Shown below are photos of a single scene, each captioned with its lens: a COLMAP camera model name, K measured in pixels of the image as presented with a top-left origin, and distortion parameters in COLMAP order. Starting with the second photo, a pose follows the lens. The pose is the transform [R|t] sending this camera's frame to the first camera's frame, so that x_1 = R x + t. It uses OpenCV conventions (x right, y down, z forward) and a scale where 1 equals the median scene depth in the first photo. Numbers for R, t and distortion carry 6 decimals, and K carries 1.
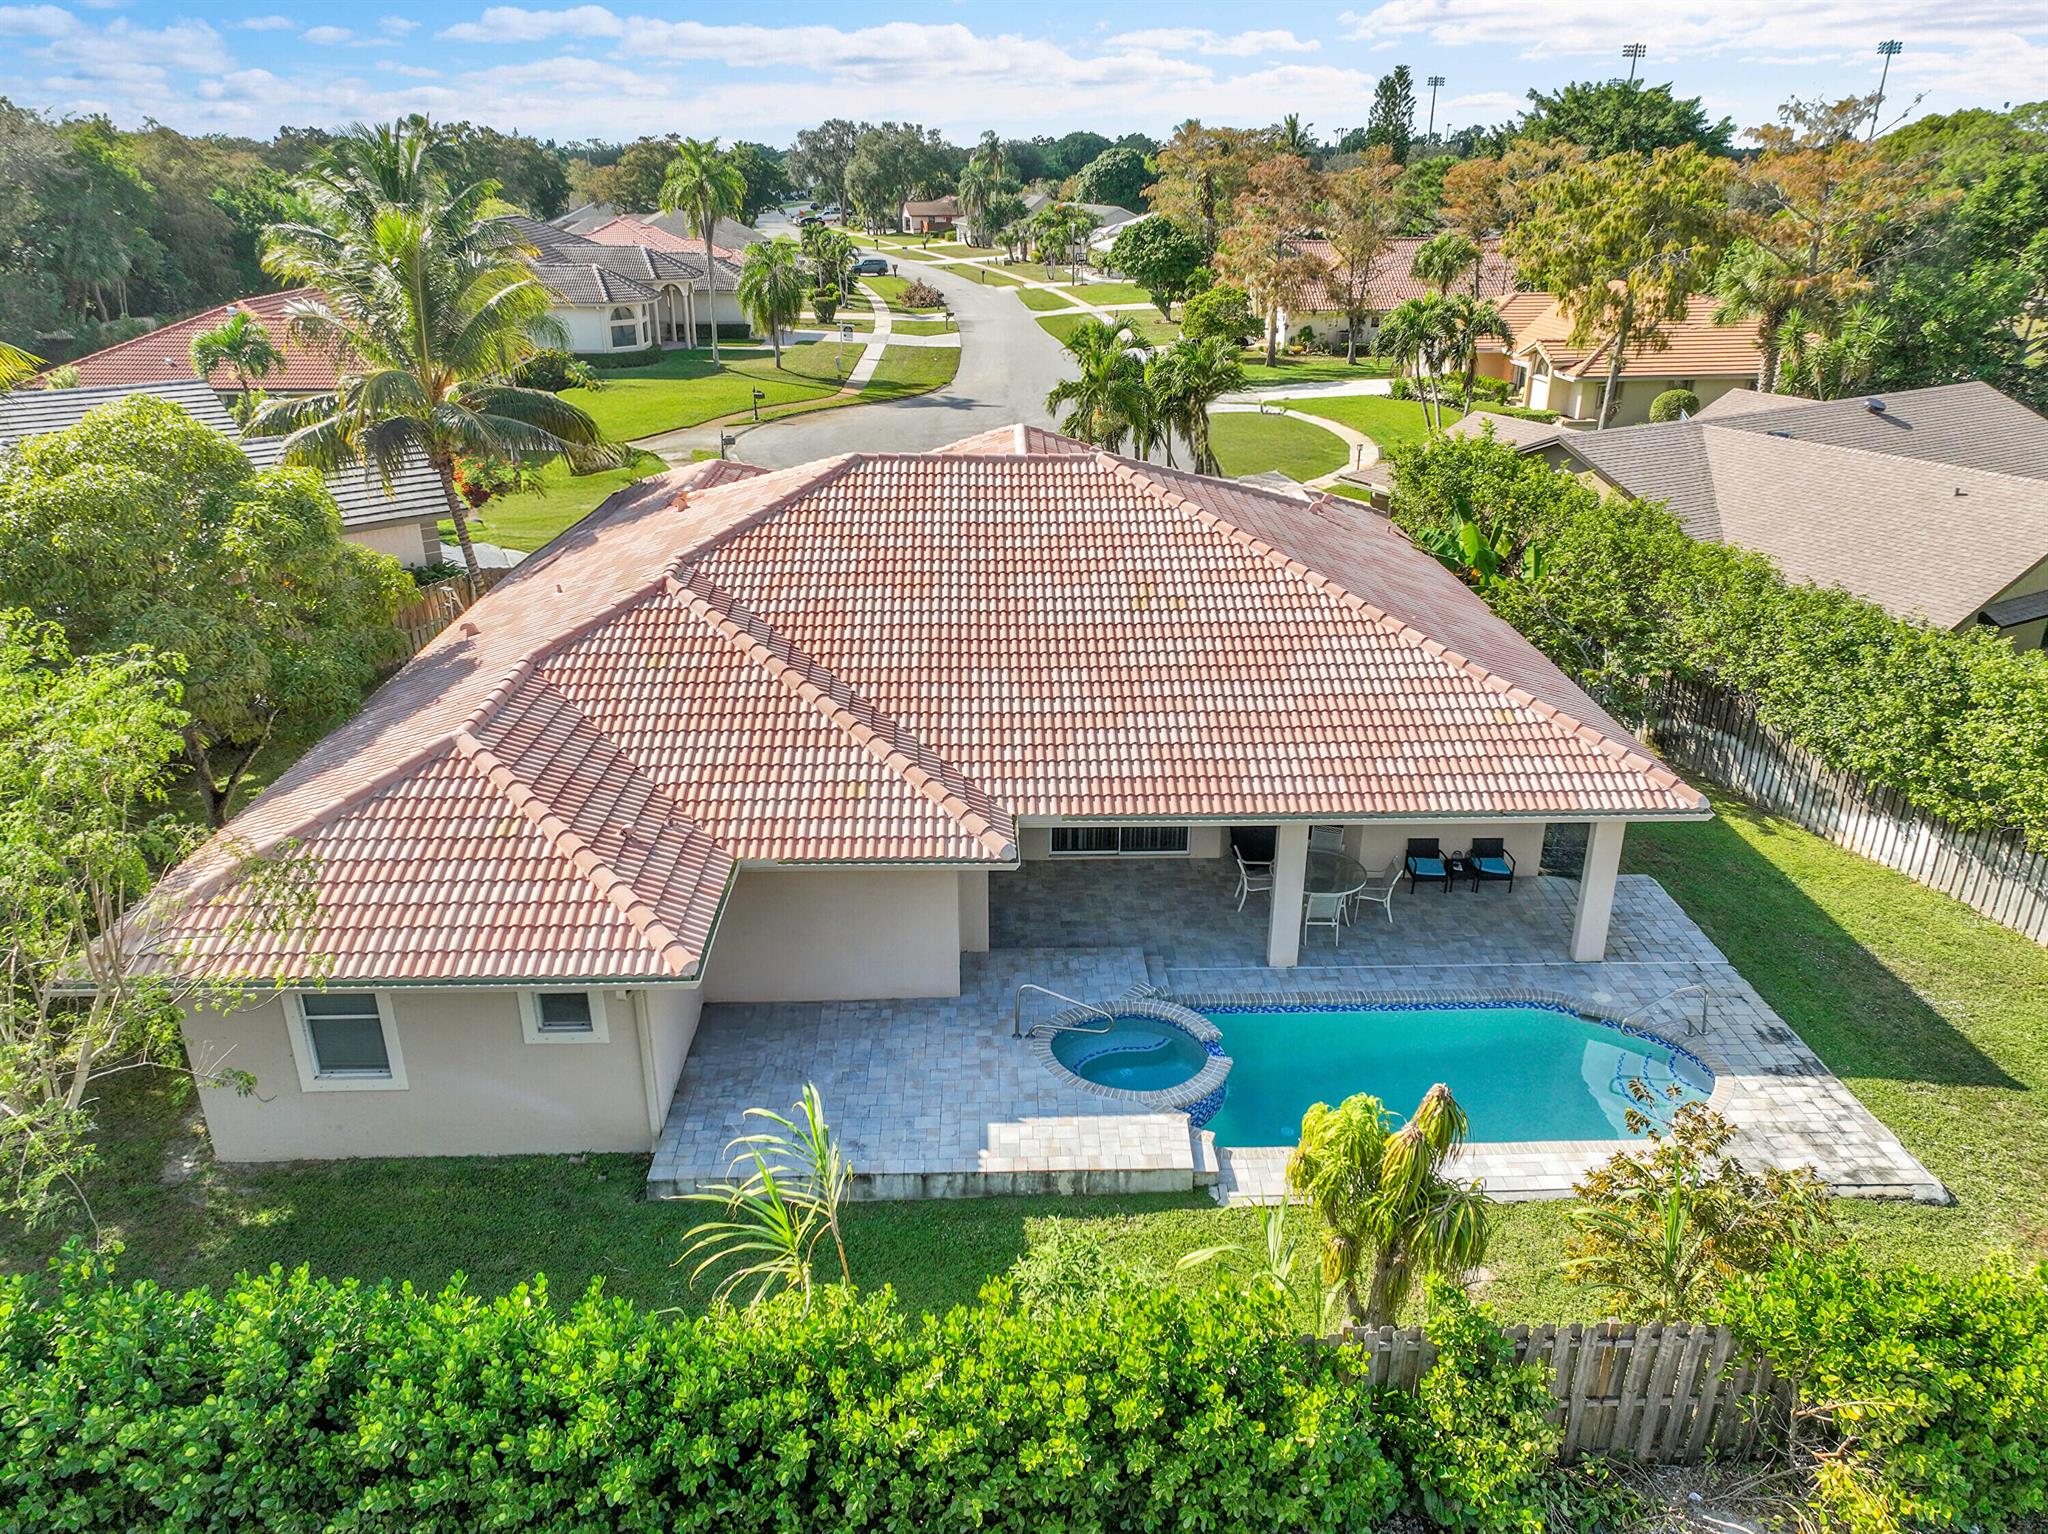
lens RADIAL K [[1431.4, 0, 1024.0], [0, 1431.4, 767.0], [0, 0, 1]] dist [-0.005011, 0.024766]
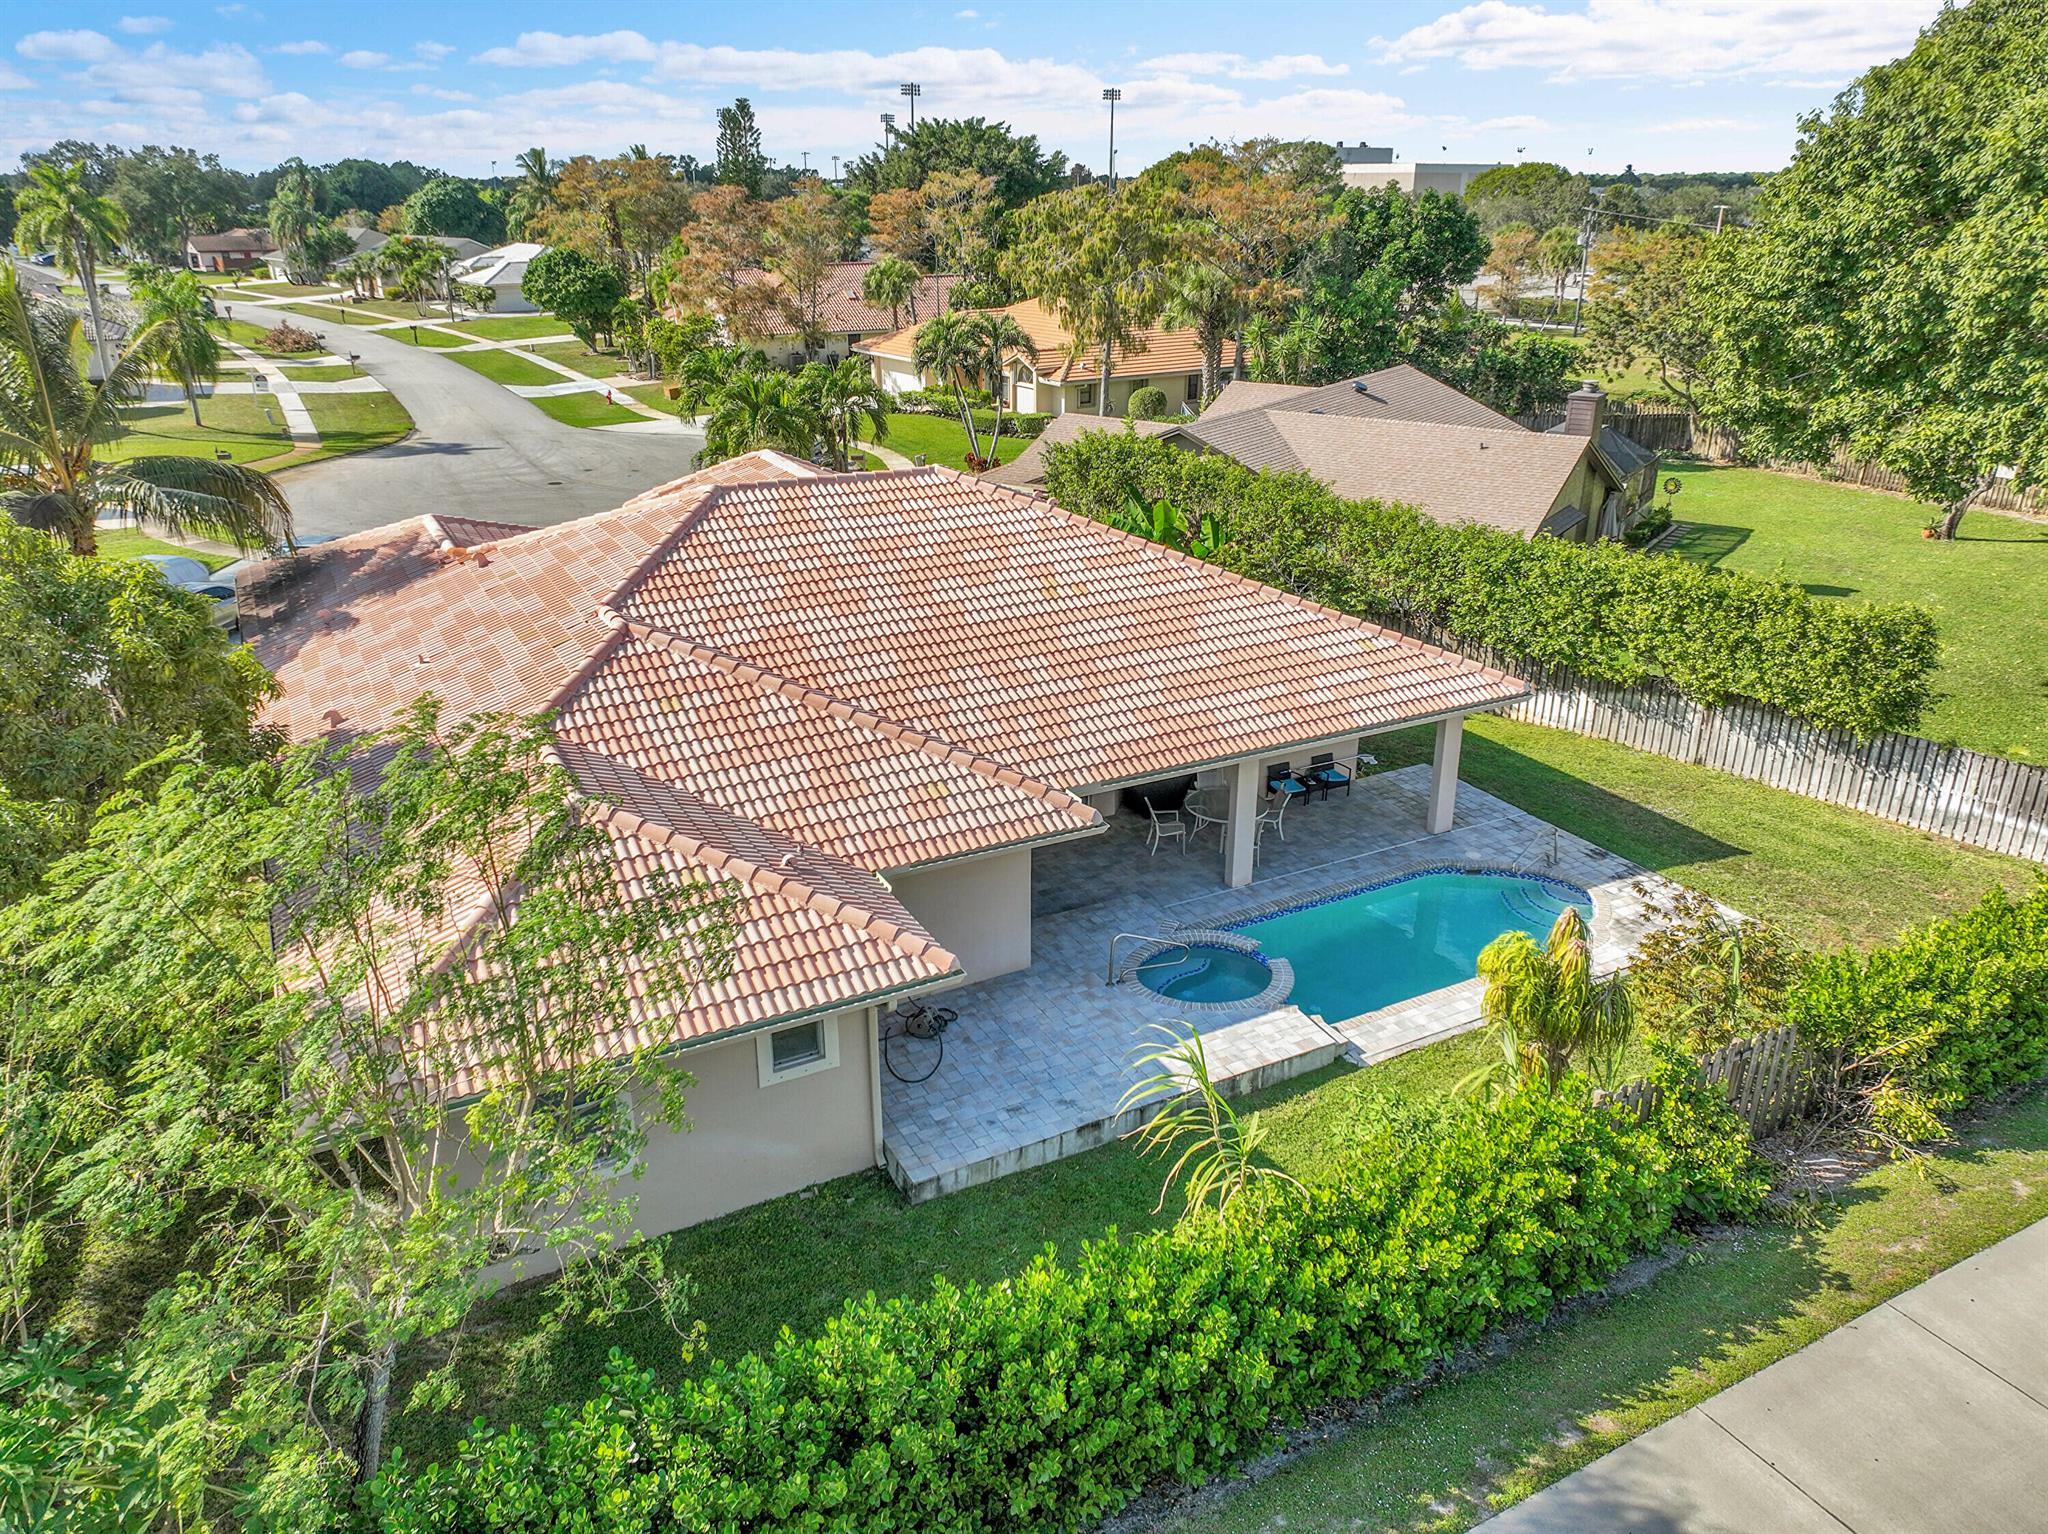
lens RADIAL K [[1426.7, 0, 1014.9], [0, 1426.7, 778.2], [0, 0, 1]] dist [-0.002659, 0.020128]
pose [[0.897135, -0.171437, 0.407134, -0.412226], [0.175254, 0.984119, 0.028216, -0.010023], [-0.405506, 0.046038, 0.912932, 0.017131]]
